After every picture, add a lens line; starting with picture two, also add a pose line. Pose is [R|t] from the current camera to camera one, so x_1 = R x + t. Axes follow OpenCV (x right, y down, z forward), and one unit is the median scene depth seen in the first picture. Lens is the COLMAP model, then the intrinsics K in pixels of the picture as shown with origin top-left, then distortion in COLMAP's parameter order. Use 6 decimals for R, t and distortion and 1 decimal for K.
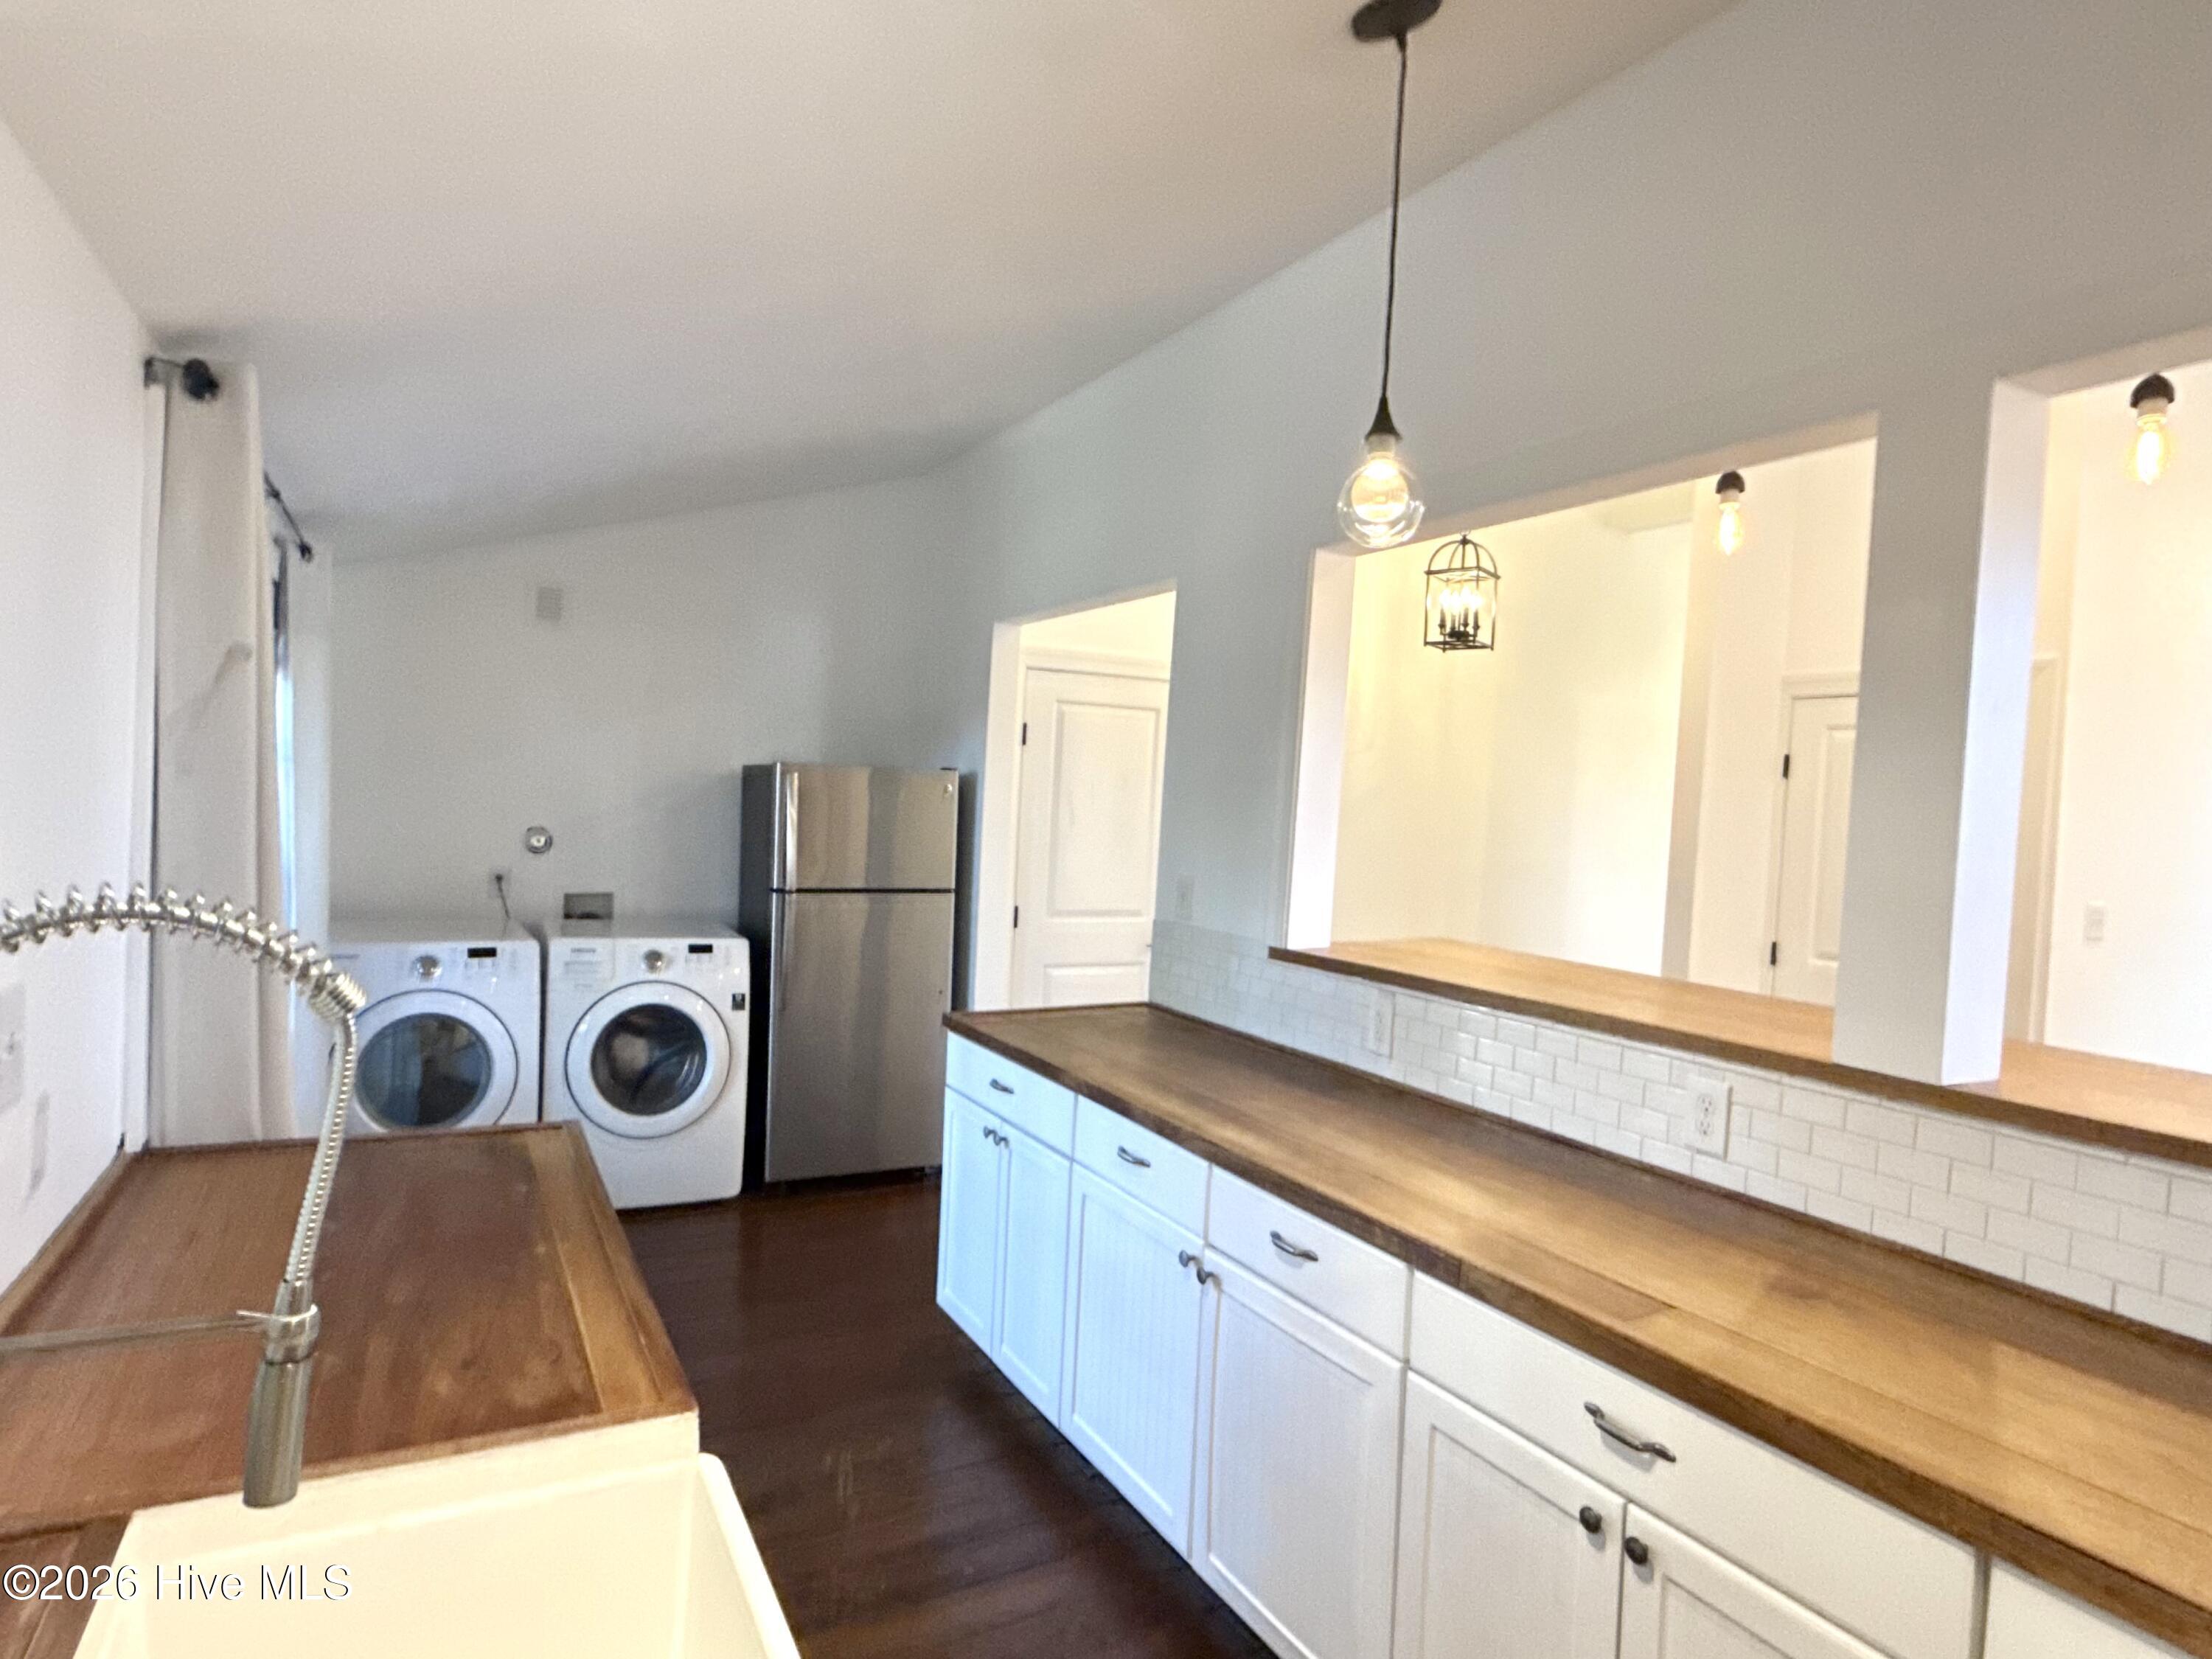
lens RADIAL K [[1251.6, 0, 1102.0], [0, 1251.6, 844.5], [0, 0, 1]] dist [0.001859, 0.000414]
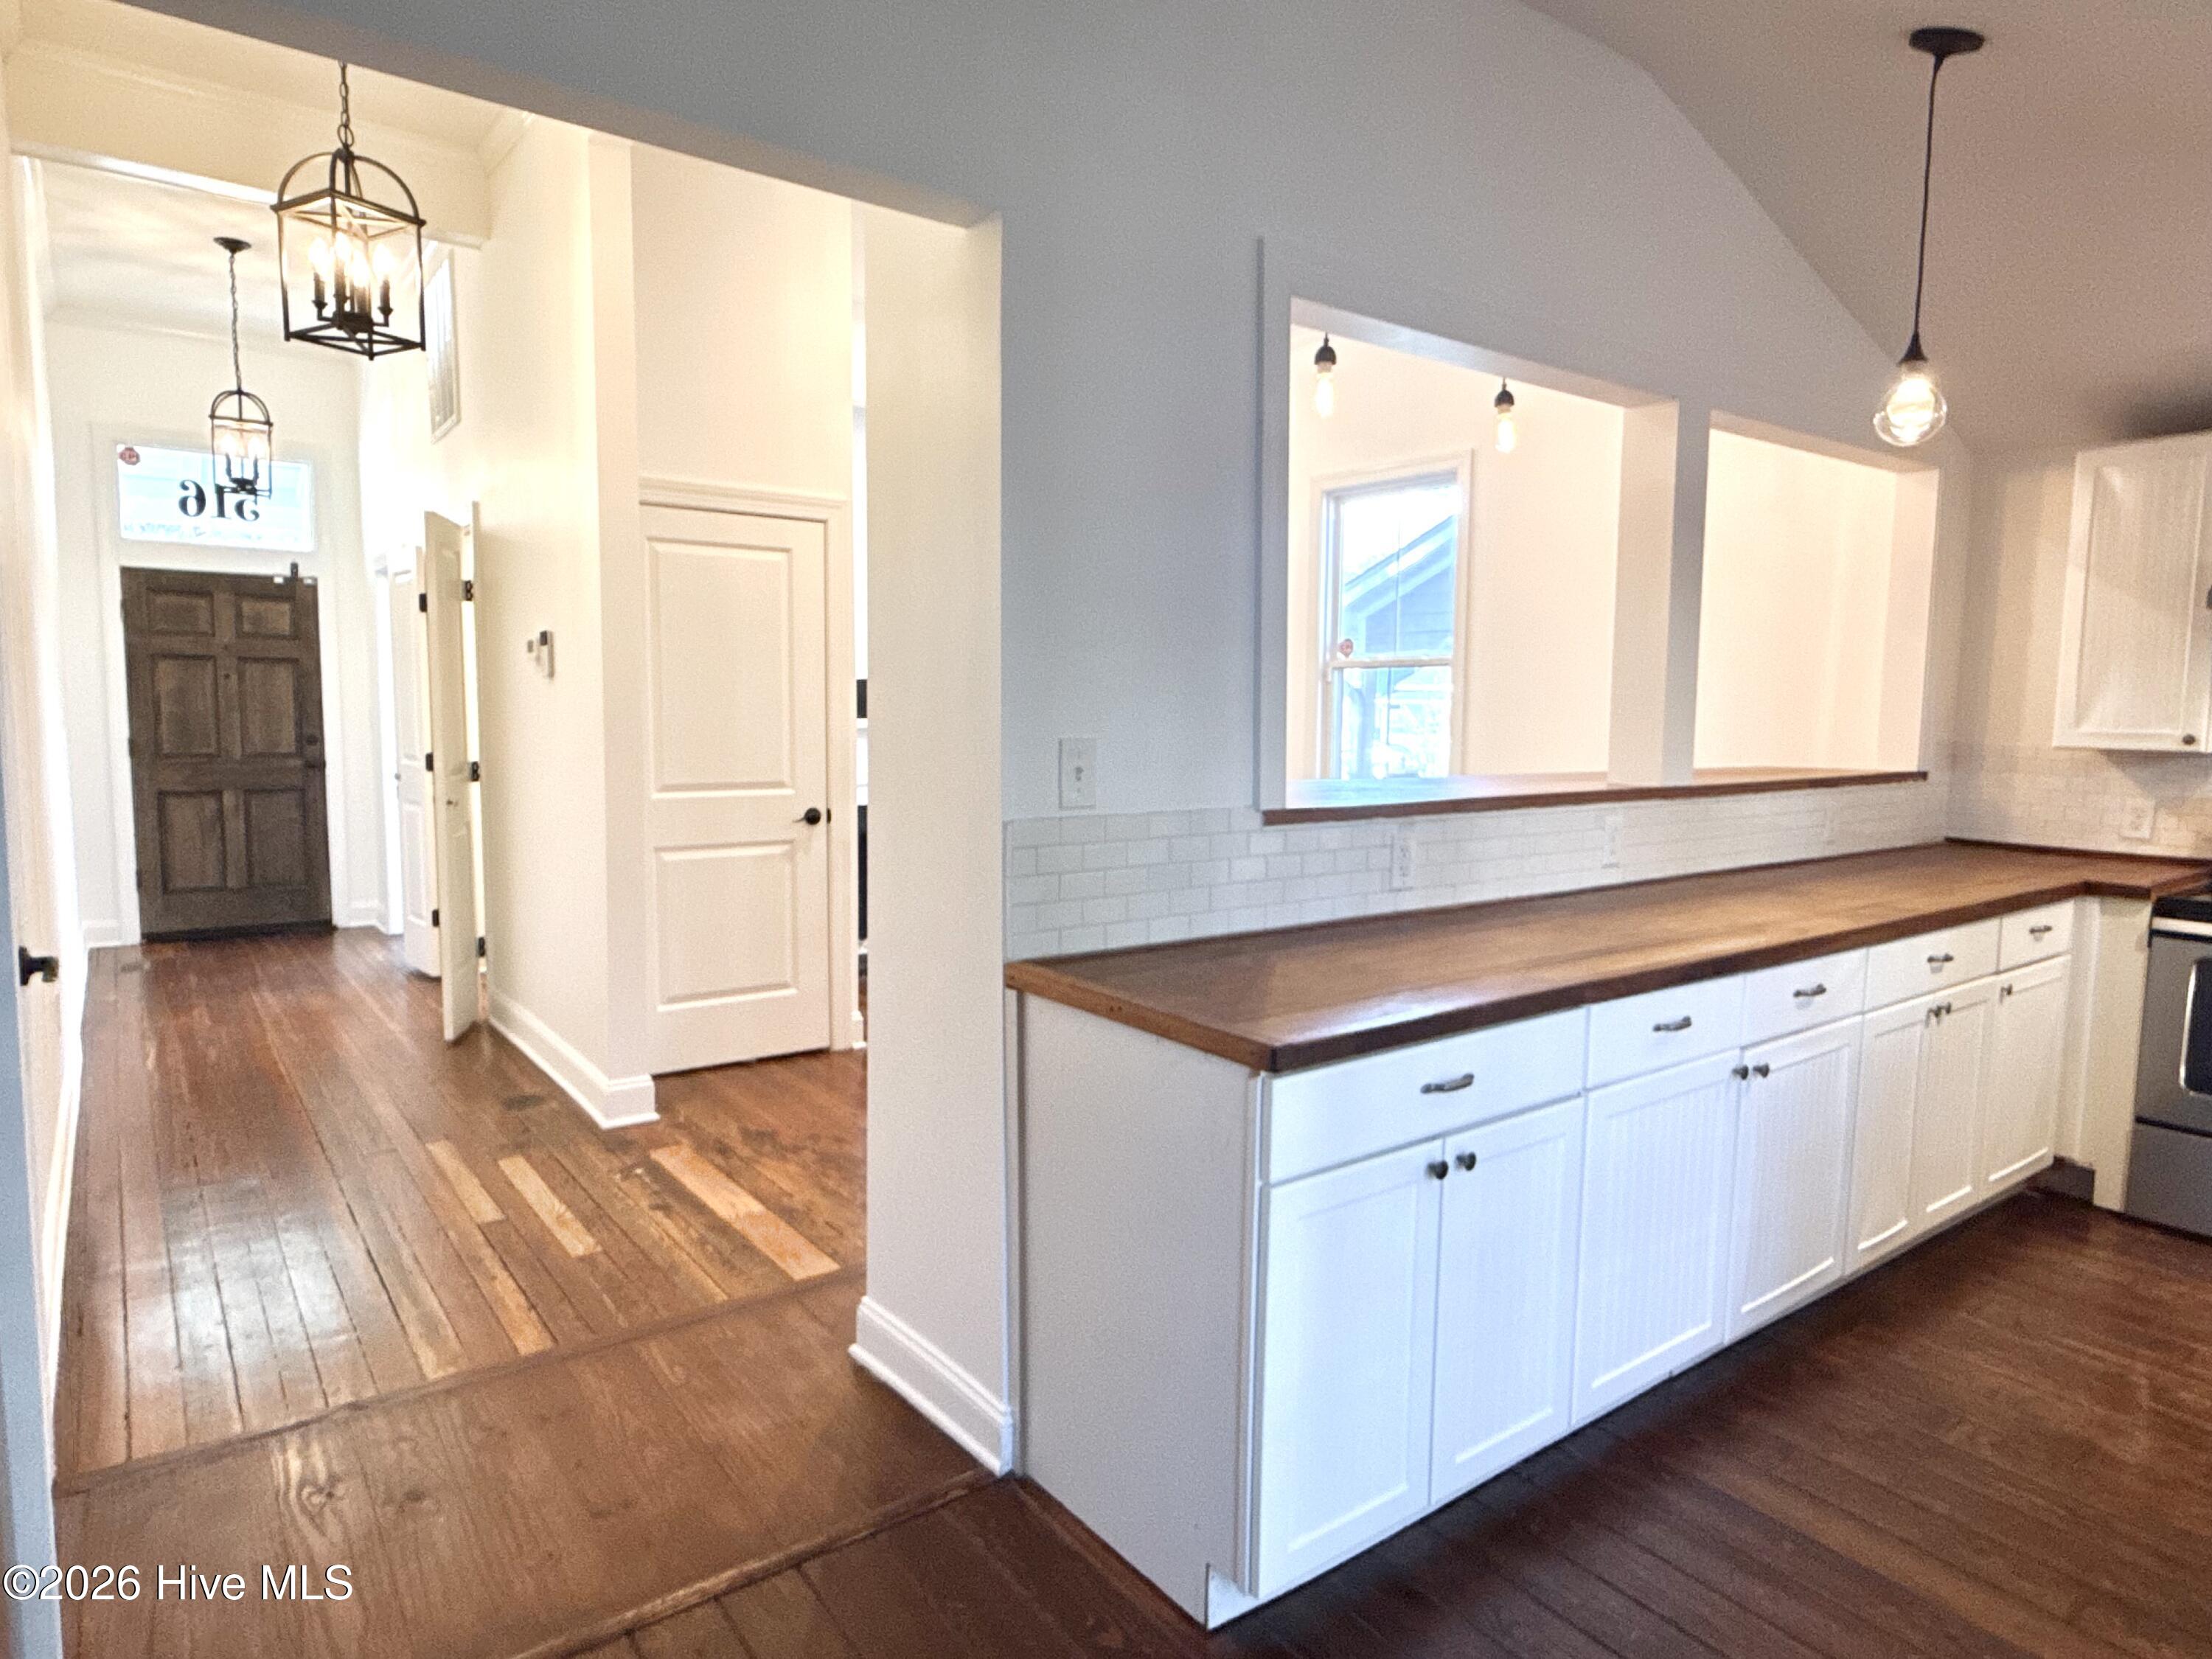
lens RADIAL K [[1308.1, 0, 1099.6], [0, 1308.1, 833.4], [0, 0, 1]] dist [0.001962, -0.001329]
pose [[-0.144833, -0.148819, 0.978201, -0.919113], [0.017839, 0.988071, 0.152962, -0.044243], [-0.989295, 0.039604, -0.140450, 1.723974]]
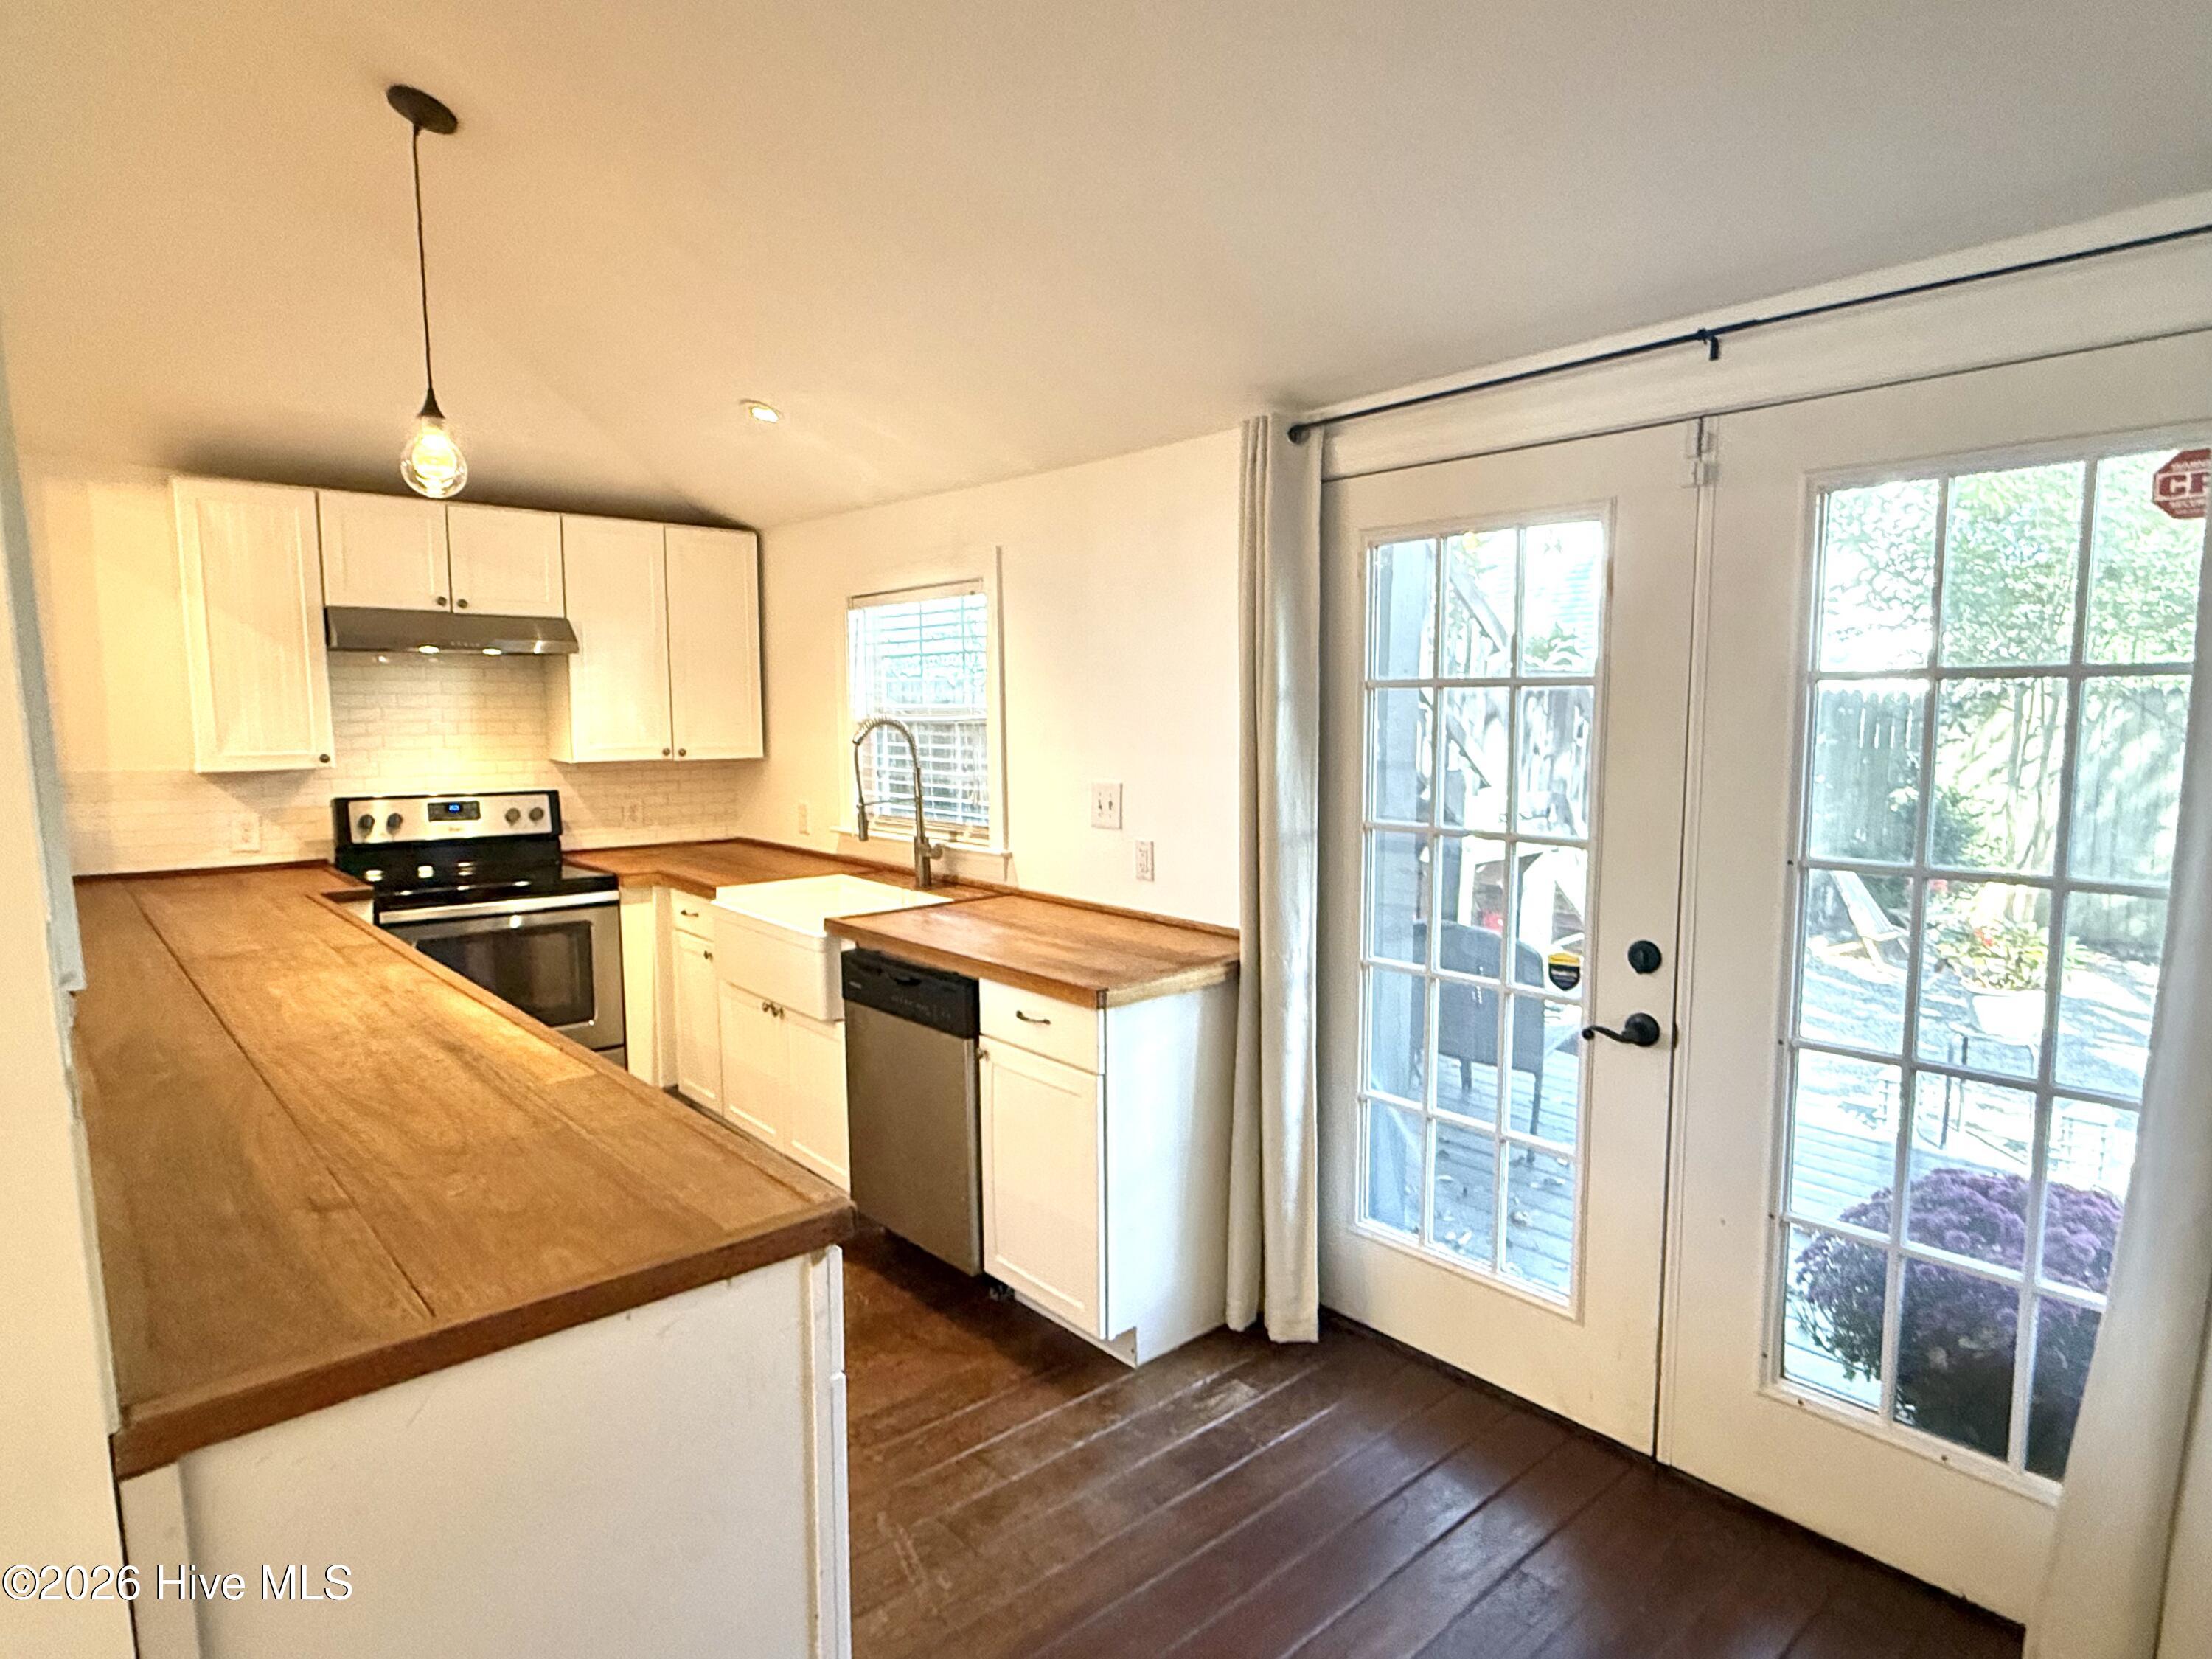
lens RADIAL K [[1224.2, 0, 1107.7], [0, 1224.2, 837.8], [0, 0, 1]] dist [-0.000925, -0.000090]
pose [[-0.972510, -0.024345, -0.231587, -0.170821], [-0.056306, 0.989593, 0.132418, -0.067769], [0.225953, 0.141818, -0.963760, 2.107784]]
